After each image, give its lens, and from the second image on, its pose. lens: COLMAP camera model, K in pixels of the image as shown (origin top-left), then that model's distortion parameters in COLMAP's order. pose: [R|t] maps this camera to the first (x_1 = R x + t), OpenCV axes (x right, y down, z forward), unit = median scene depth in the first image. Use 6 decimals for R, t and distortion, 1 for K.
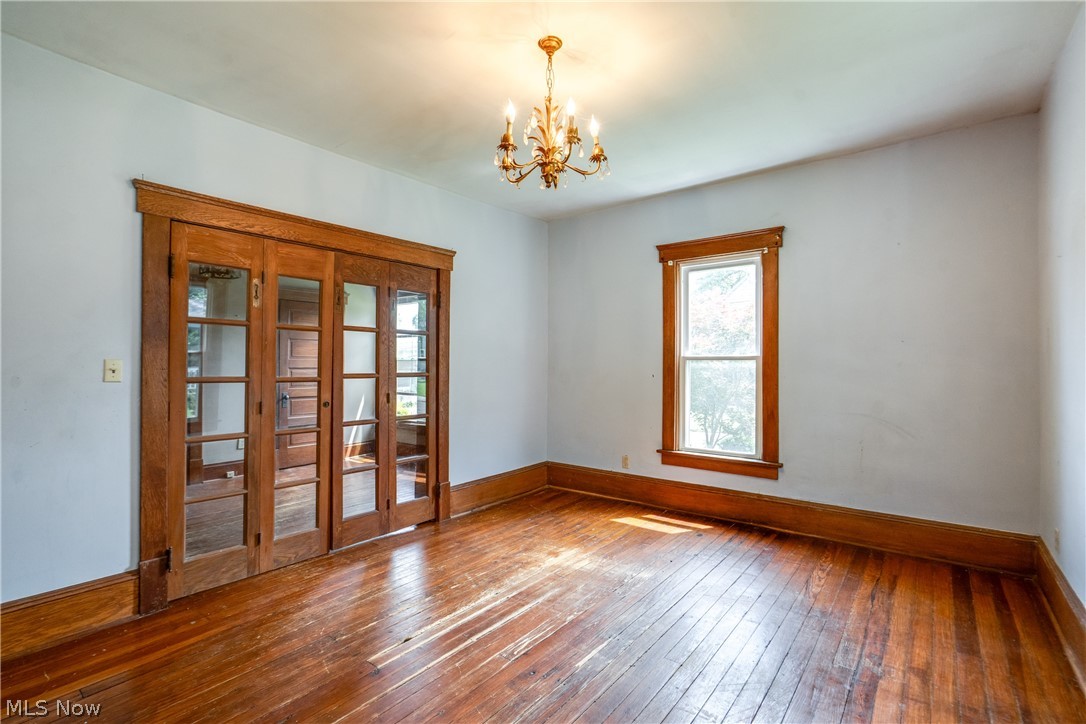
lens RADIAL K [[498.3, 0, 540.2], [0, 498.3, 363.2], [0, 0, 1]] dist [-0.003054, 0.000521]
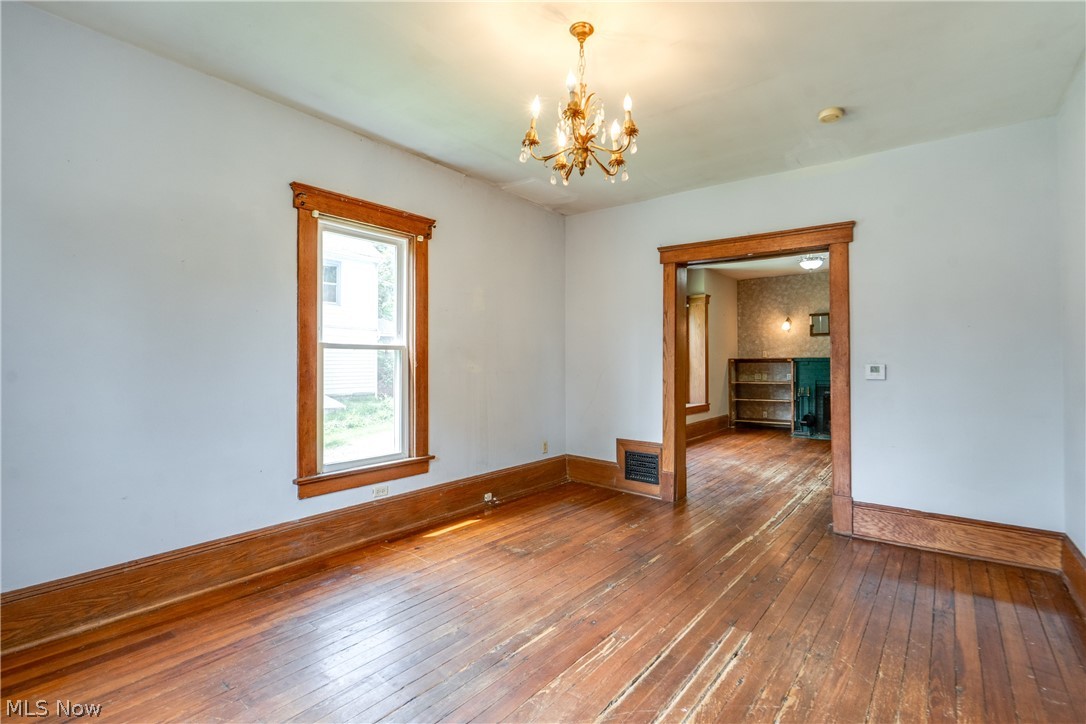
lens RADIAL K [[499.0, 0, 563.0], [0, 499.0, 358.9], [0, 0, 1]] dist [-0.000487, 0.000226]
pose [[-0.999767, -0.002786, -0.021425, 0.052798], [-0.002448, 0.999873, -0.015755, 0.020774], [0.021466, -0.015699, -0.999646, 1.397271]]
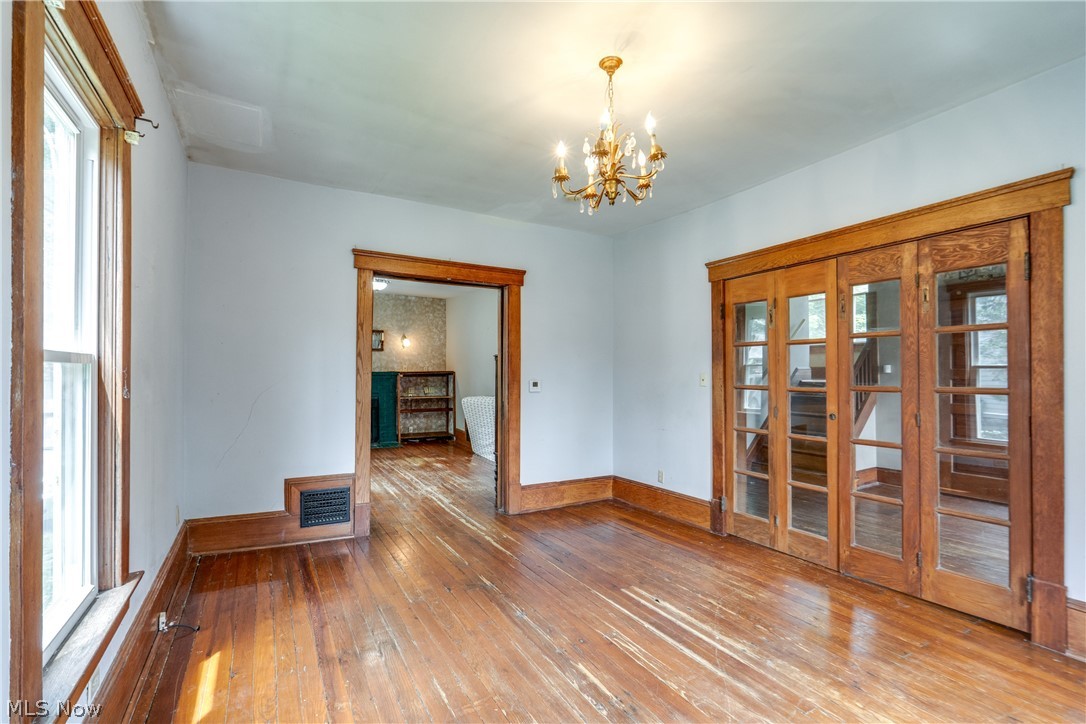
lens RADIAL K [[492.4, 0, 549.1], [0, 492.4, 370.0], [0, 0, 1]] dist [-0.011489, 0.000592]
pose [[-0.367928, -0.010279, -0.929797, 0.702994], [0.005098, 0.999902, -0.013072, 0.001005], [0.929840, -0.009550, -0.367840, 0.878442]]
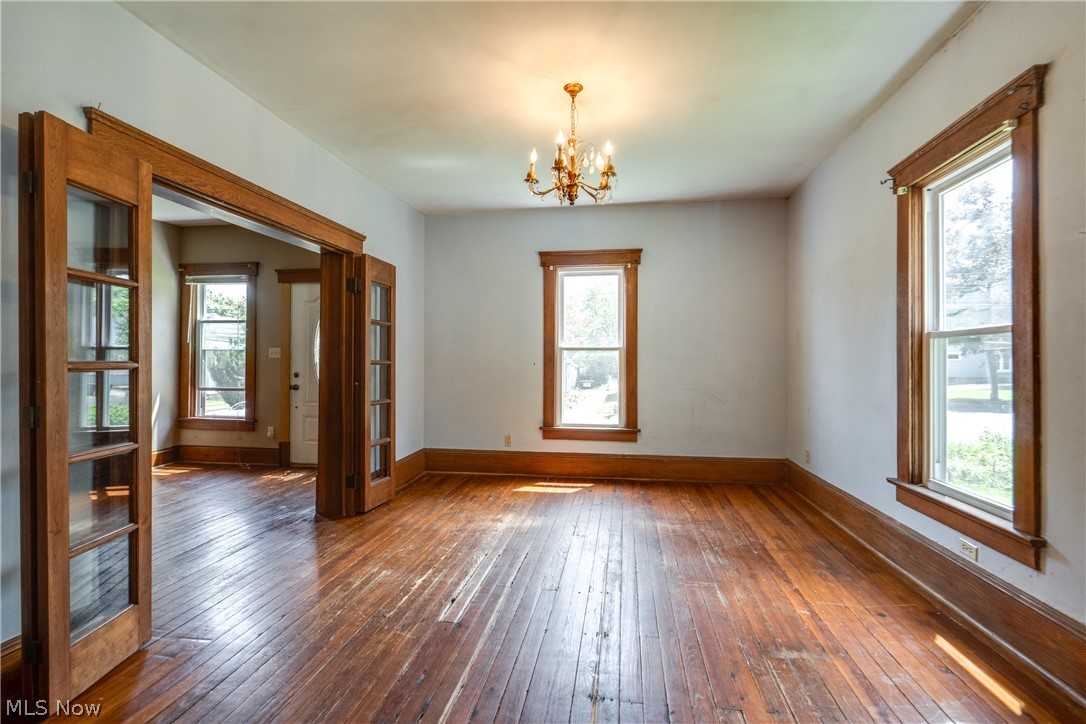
lens RADIAL K [[502.7, 0, 545.8], [0, 502.7, 362.1], [0, 0, 1]] dist [-0.004576, 0.001157]
pose [[0.868394, -0.000636, 0.495874, -0.463997], [-0.002391, 0.999982, 0.005469, 0.021096], [-0.495869, -0.005935, 0.868377, -0.036951]]
